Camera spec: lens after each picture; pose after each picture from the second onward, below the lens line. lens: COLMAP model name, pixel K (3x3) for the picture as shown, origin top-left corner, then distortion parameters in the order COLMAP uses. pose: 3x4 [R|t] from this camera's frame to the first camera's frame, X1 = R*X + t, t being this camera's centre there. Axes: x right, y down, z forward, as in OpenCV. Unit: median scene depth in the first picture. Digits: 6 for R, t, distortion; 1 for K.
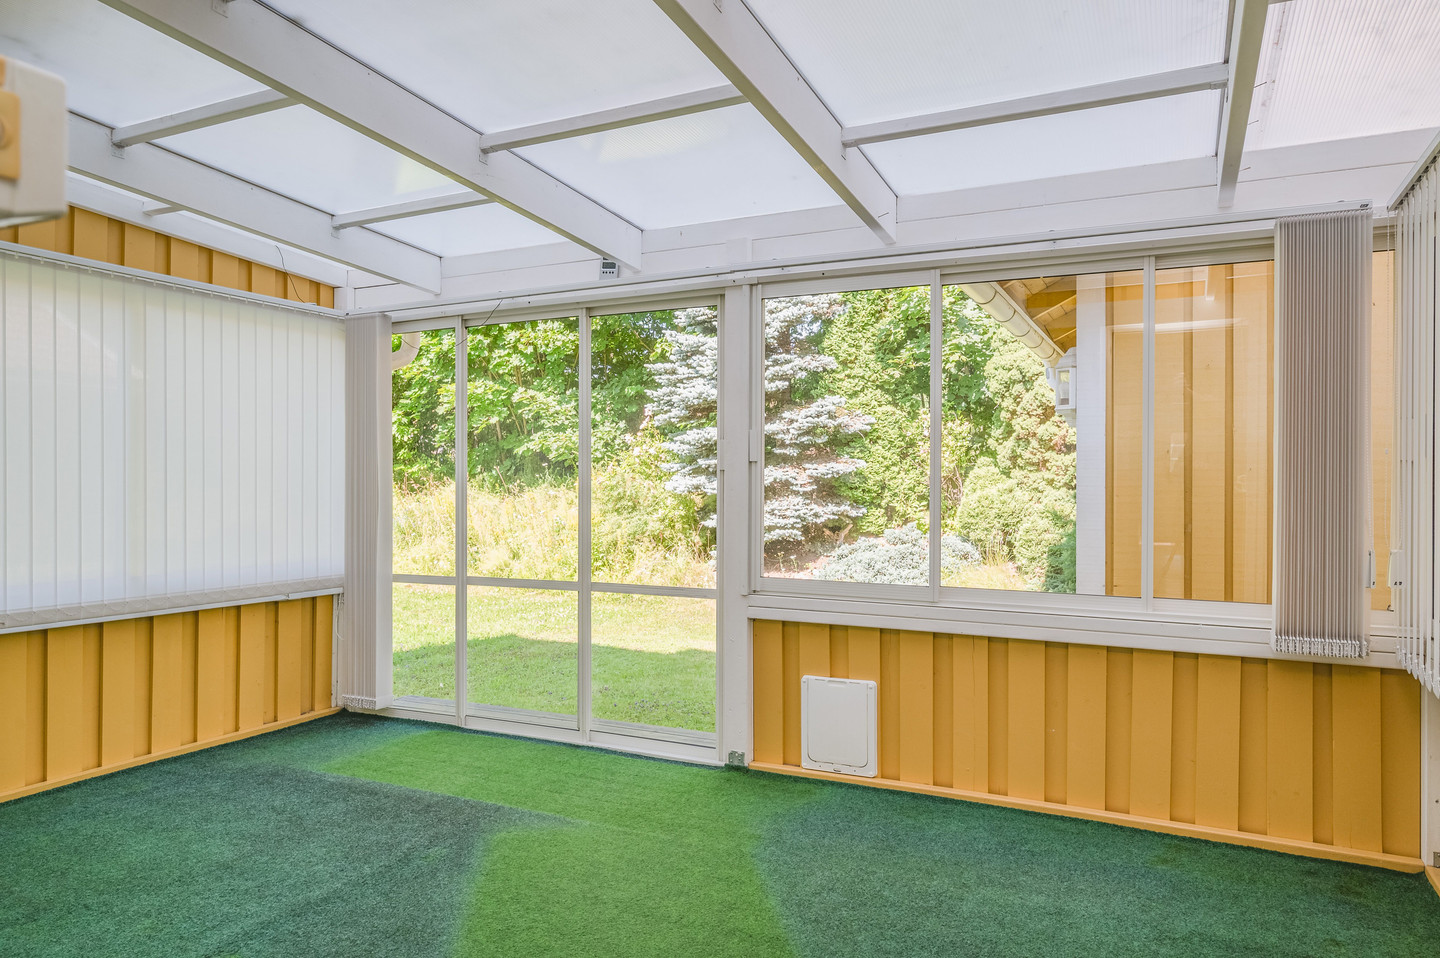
lens RADIAL K [[918.8, 0, 731.5], [0, 918.8, 477.2], [0, 0, 1]] dist [0.002003, 0.005301]
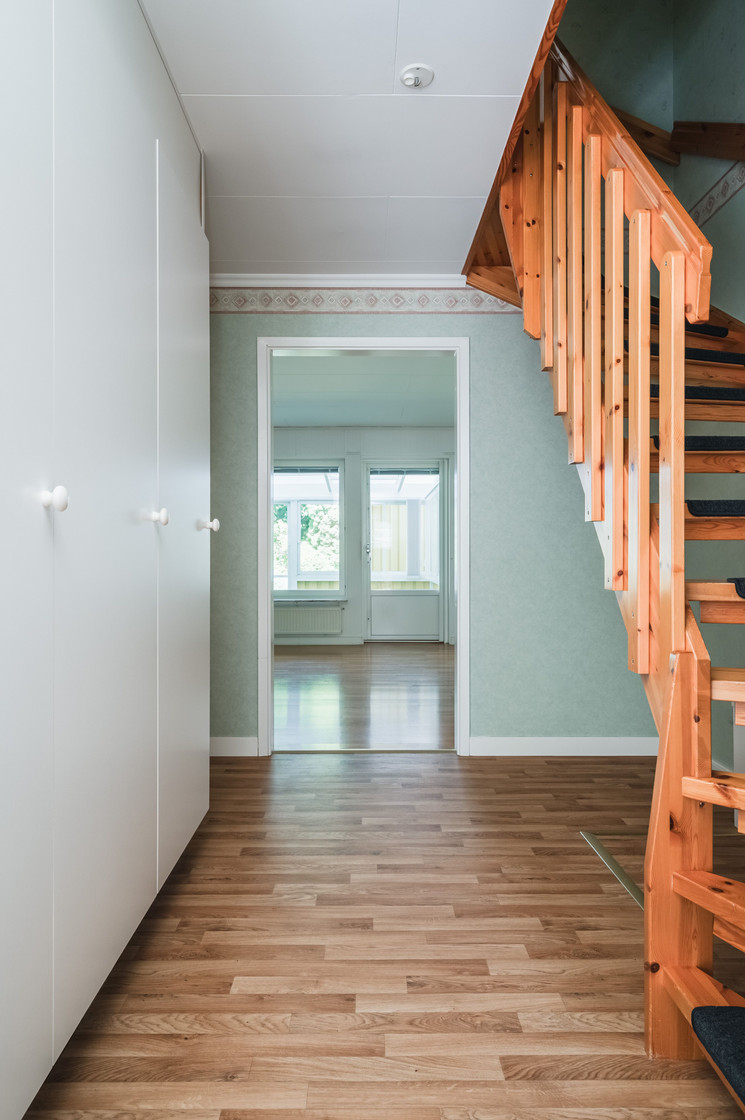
lens RADIAL K [[677.1, 0, 378.3], [0, 677.1, 551.4], [0, 0, 1]] dist [-0.004078, 0.001826]
pose [[0.889726, -0.002349, 0.456489, -0.345402], [0.004002, 0.999988, -0.002655, 0.009776], [-0.456477, 0.004190, 0.889725, -0.619835]]
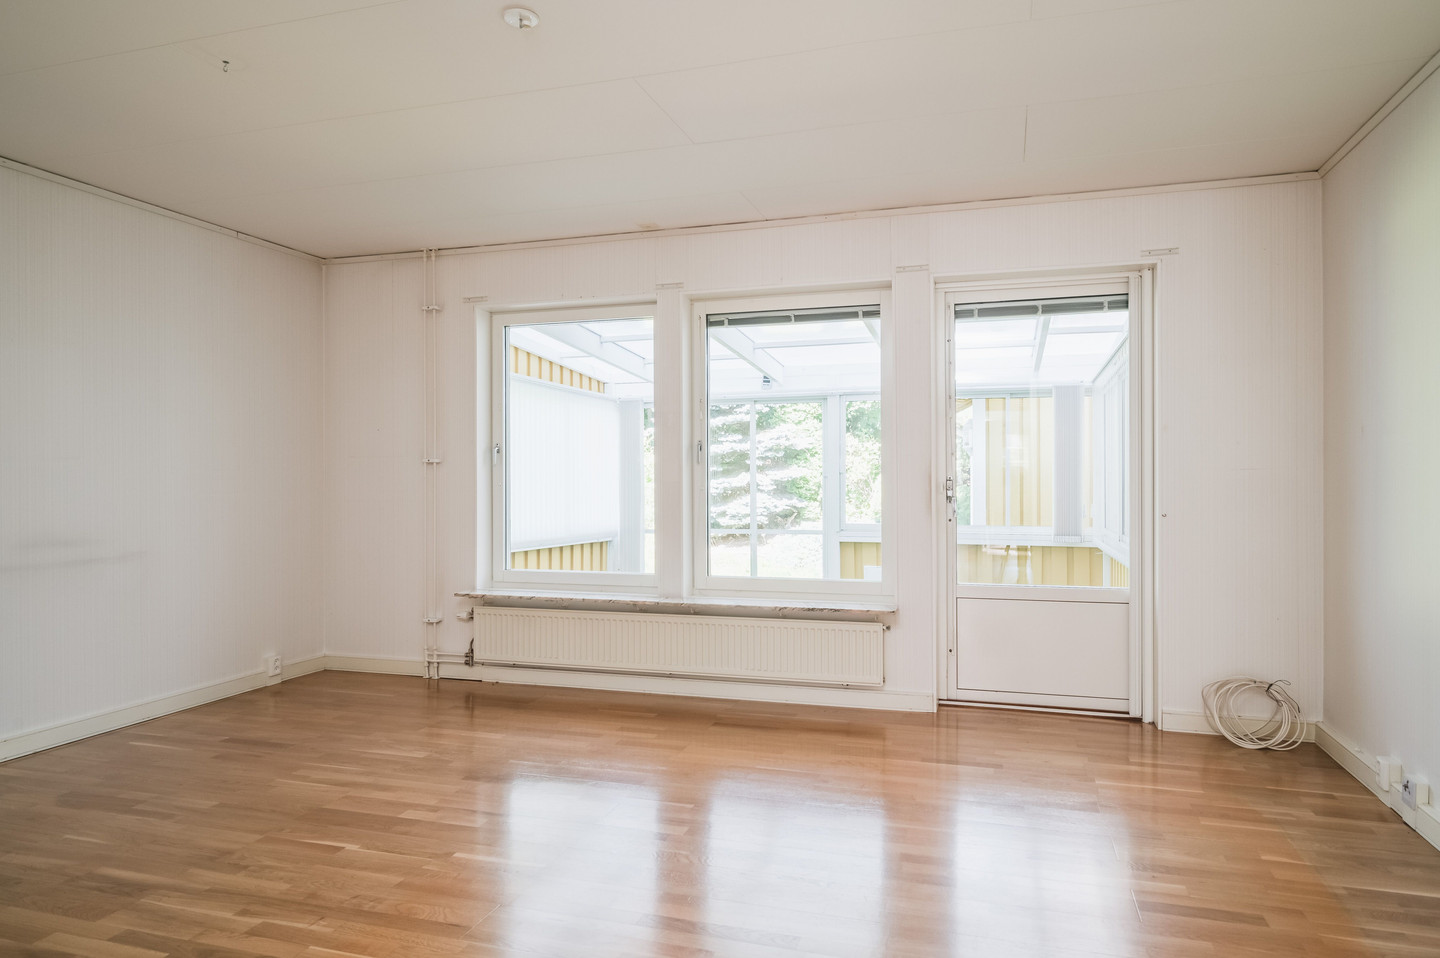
lens RADIAL K [[870.5, 0, 715.2], [0, 870.5, 477.0], [0, 0, 1]] dist [-0.004078, 0.001826]
pose [[0.991363, -0.003603, 0.131099, -0.186242], [0.004200, 0.999982, -0.004274, 0.000515], [-0.131082, 0.004787, 0.991360, -0.358528]]
